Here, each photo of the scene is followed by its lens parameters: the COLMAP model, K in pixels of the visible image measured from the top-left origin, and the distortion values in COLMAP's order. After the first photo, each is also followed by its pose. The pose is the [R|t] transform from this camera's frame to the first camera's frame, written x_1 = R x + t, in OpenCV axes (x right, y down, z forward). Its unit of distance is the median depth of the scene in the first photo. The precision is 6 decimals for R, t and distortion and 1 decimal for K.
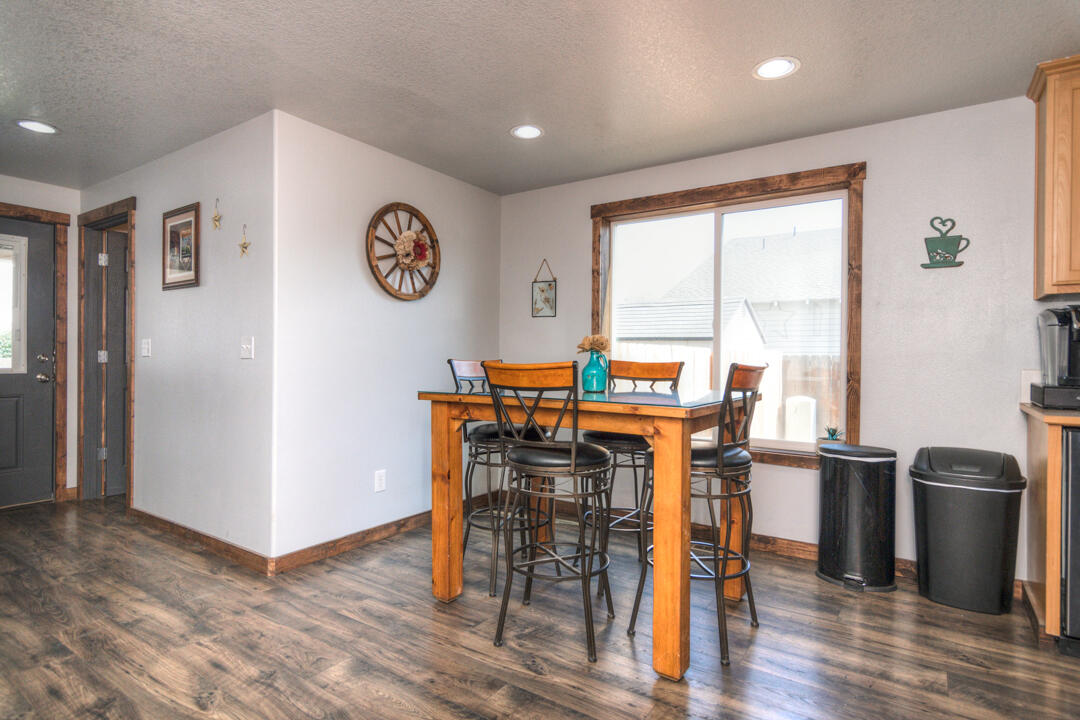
lens RADIAL K [[567.2, 0, 540.0], [0, 567.2, 360.0], [0, 0, 1]] dist [-0.001657, -0.000518]
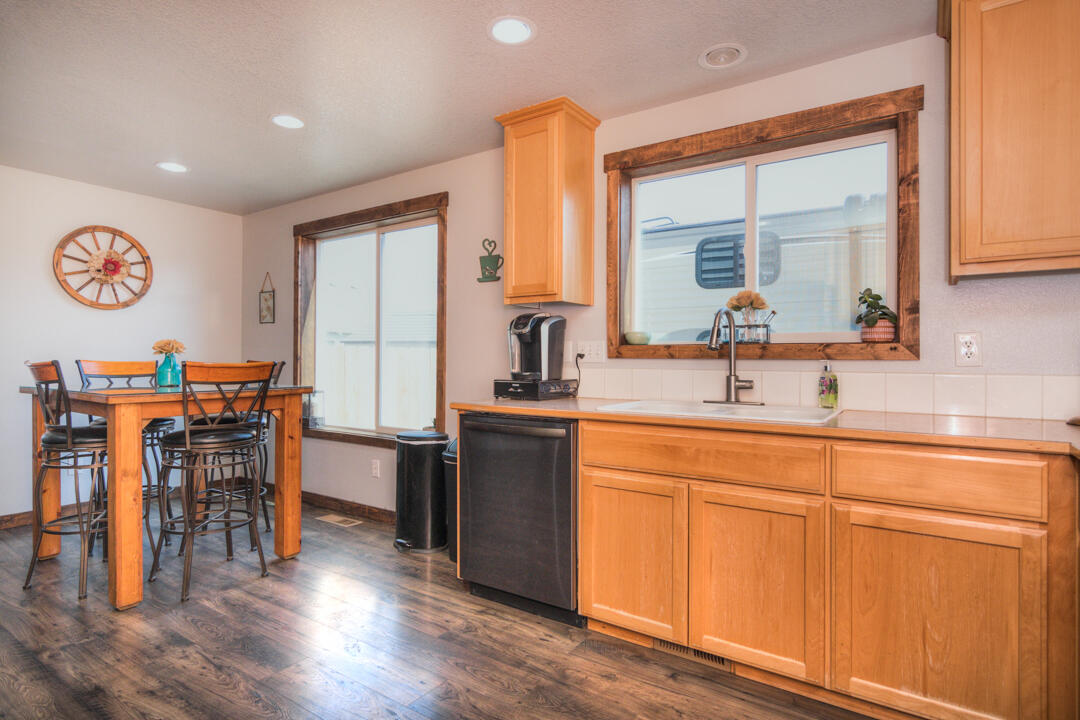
lens RADIAL K [[587.4, 0, 533.7], [0, 587.4, 355.9], [0, 0, 1]] dist [0.020401, -0.000818]
pose [[0.999432, -0.001001, -0.033694, 0.696789], [0.000454, 0.999868, -0.016267, 0.009765], [0.033706, 0.016242, 0.999300, -0.181635]]
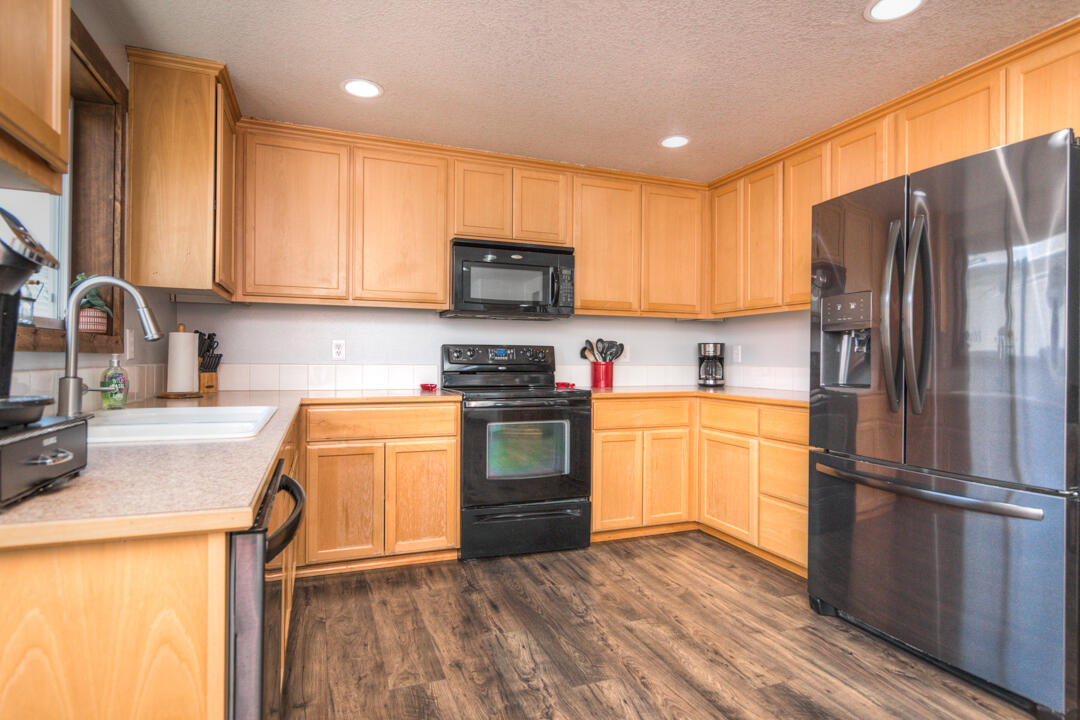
lens RADIAL K [[587.4, 0, 533.7], [0, 587.4, 355.9], [0, 0, 1]] dist [0.020401, -0.000818]
pose [[-0.815154, -0.012879, 0.579101, 0.331427], [-0.009971, 0.999917, 0.008203, -0.003007], [-0.579159, 0.000913, -0.815214, 0.766945]]
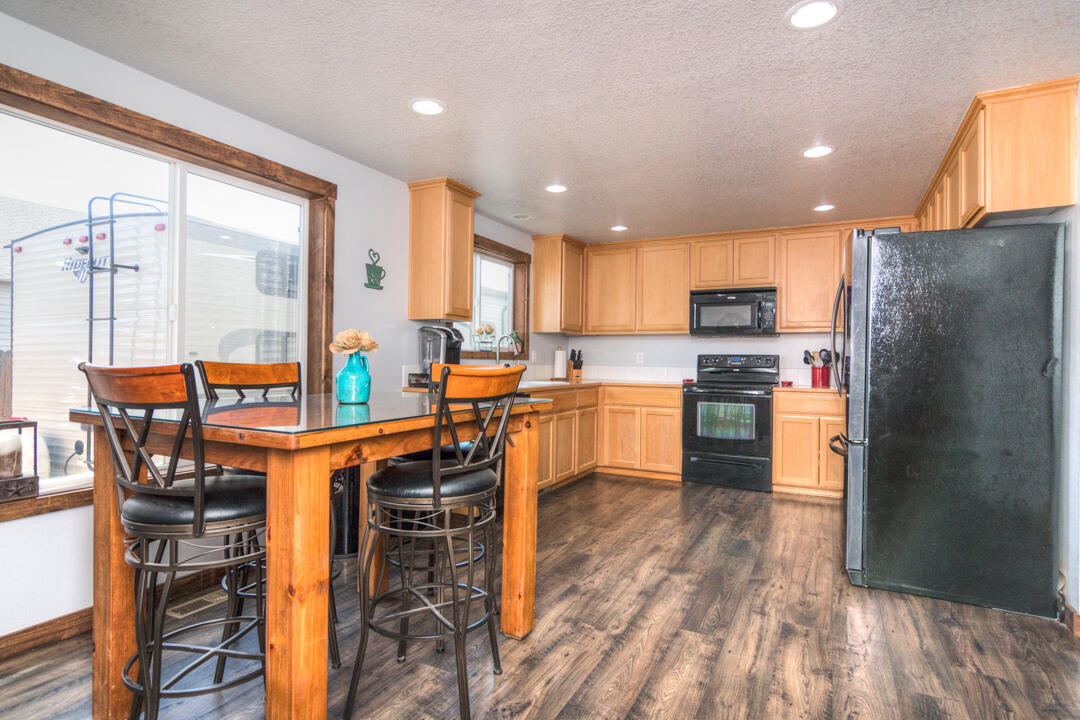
lens RADIAL K [[567.2, 0, 540.0], [0, 567.2, 360.0], [0, 0, 1]] dist [-0.001657, -0.000518]
pose [[-0.116695, -0.007443, 0.993140, -0.531560], [-0.005121, 0.999963, 0.006892, -0.007029], [-0.993155, -0.004281, -0.116729, 0.635539]]
